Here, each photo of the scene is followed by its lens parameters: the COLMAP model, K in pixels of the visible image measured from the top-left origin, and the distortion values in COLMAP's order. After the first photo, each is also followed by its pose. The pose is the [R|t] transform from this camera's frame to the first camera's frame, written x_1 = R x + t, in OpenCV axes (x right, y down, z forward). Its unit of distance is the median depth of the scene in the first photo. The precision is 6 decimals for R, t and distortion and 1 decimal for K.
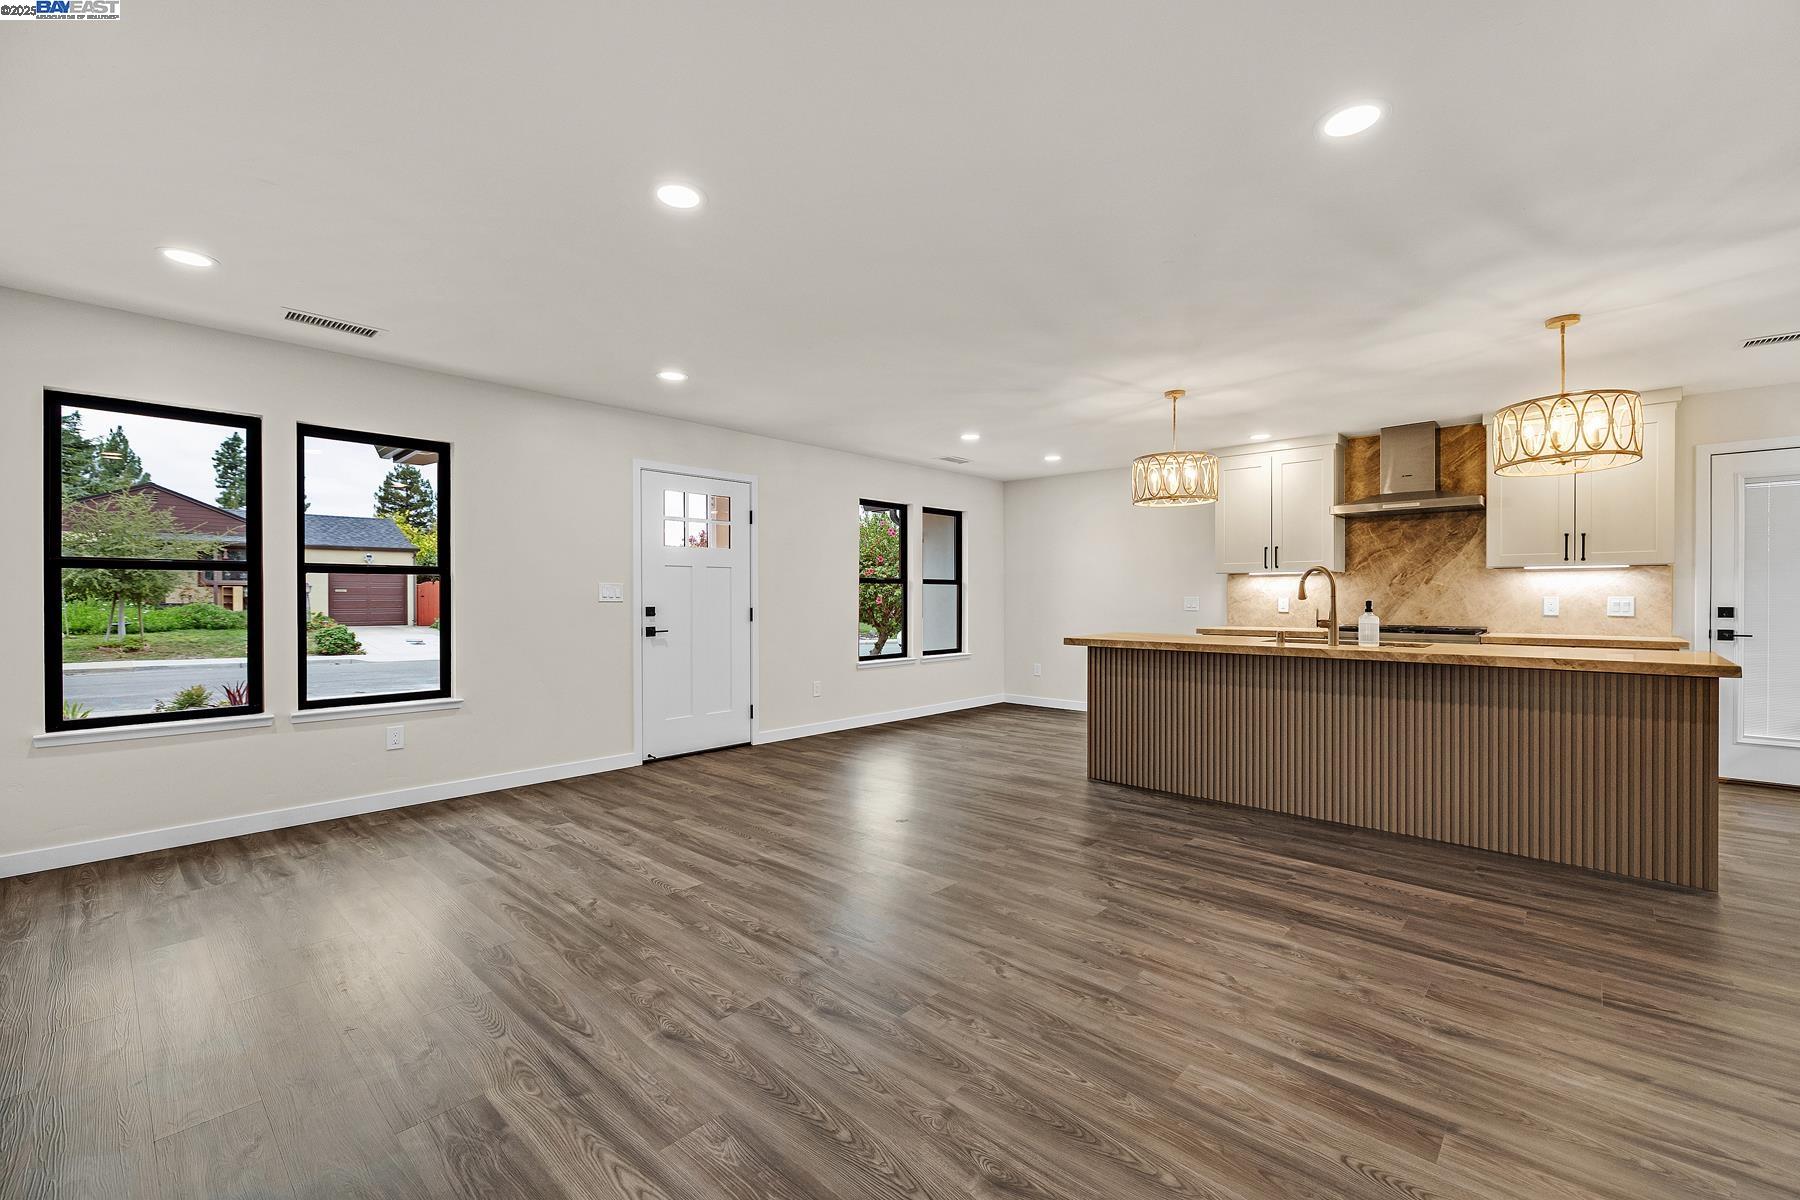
lens RADIAL K [[757.6, 0, 900.0], [0, 757.6, 600.0], [0, 0, 1]] dist [0.000296, -0.000822]
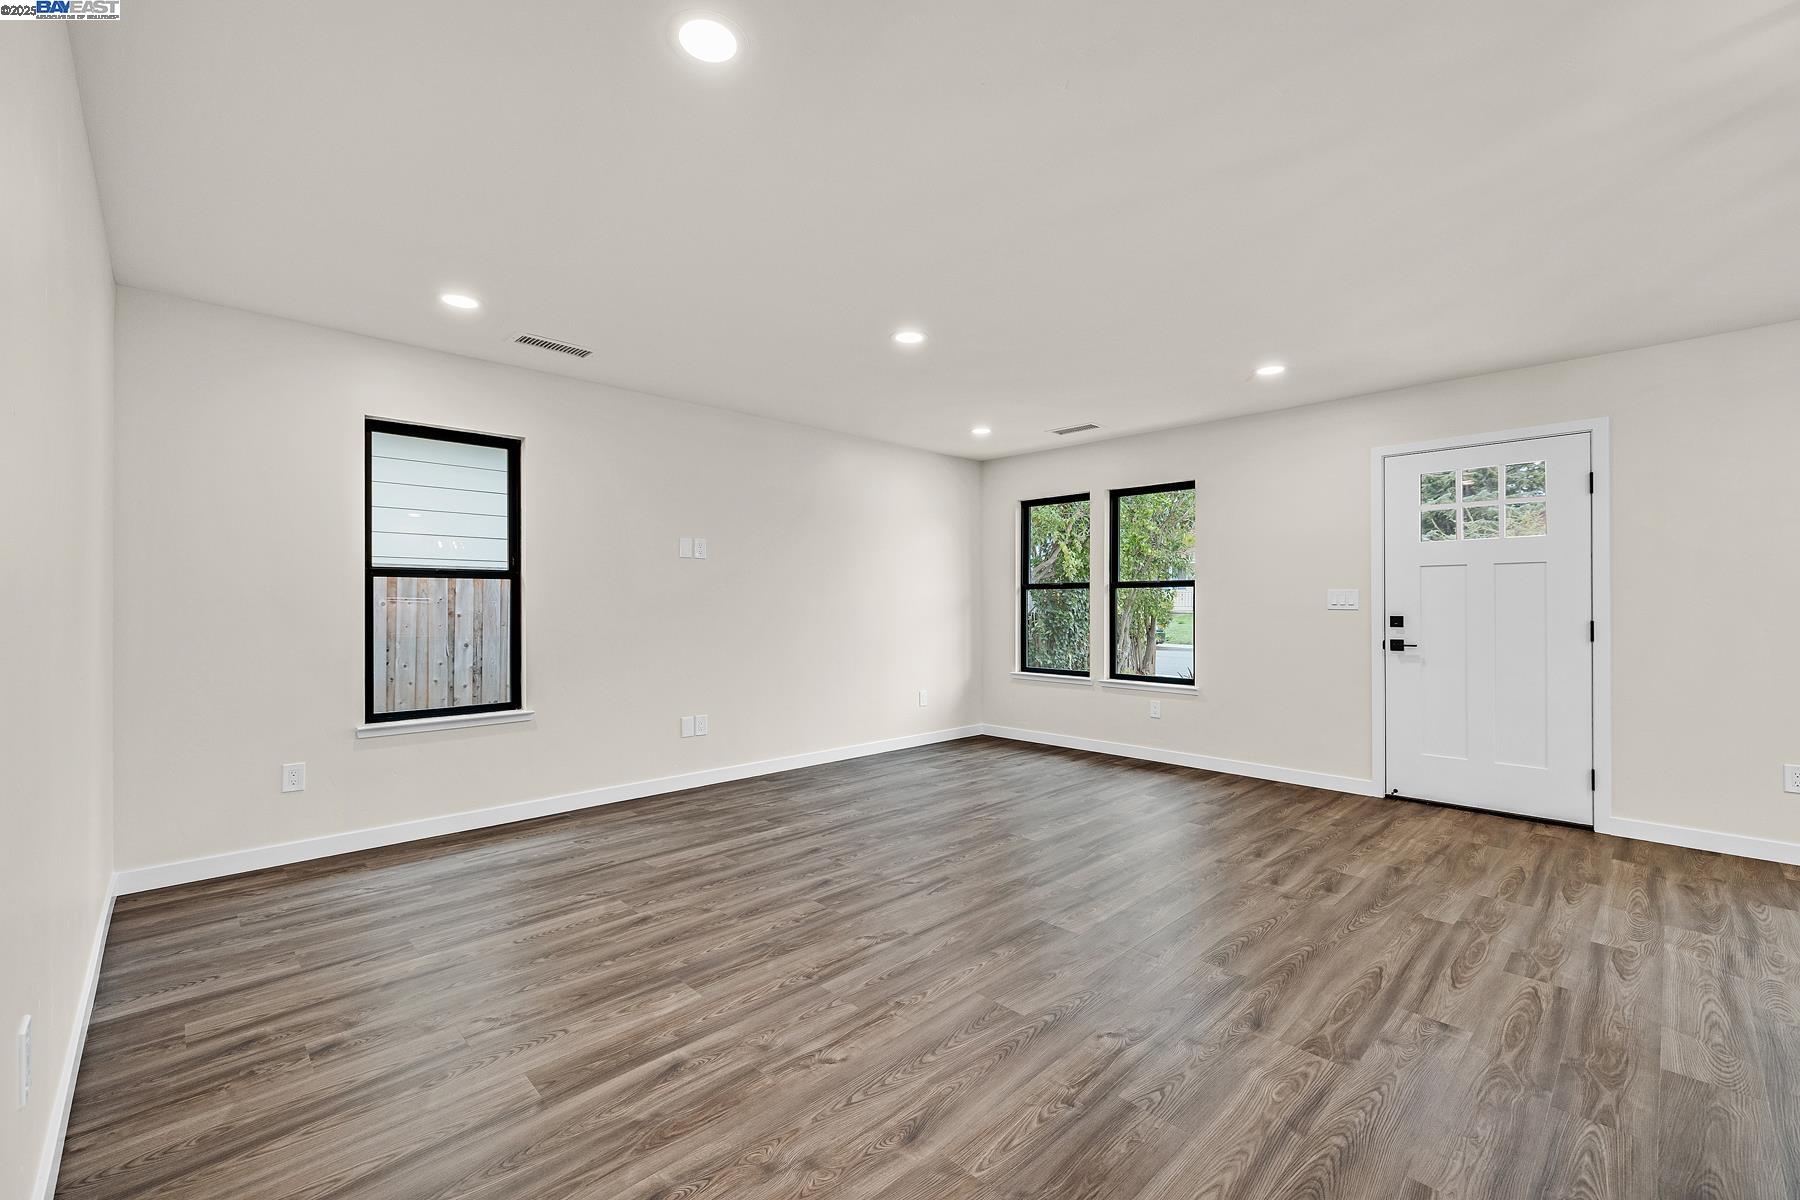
lens RADIAL K [[757.6, 0, 900.0], [0, 757.6, 600.0], [0, 0, 1]] dist [0.000296, -0.000822]
pose [[-0.062351, -0.004262, -0.998045, 1.201630], [-0.004056, 0.999984, -0.004017, -0.007693], [0.998046, 0.003797, -0.062367, 1.066250]]
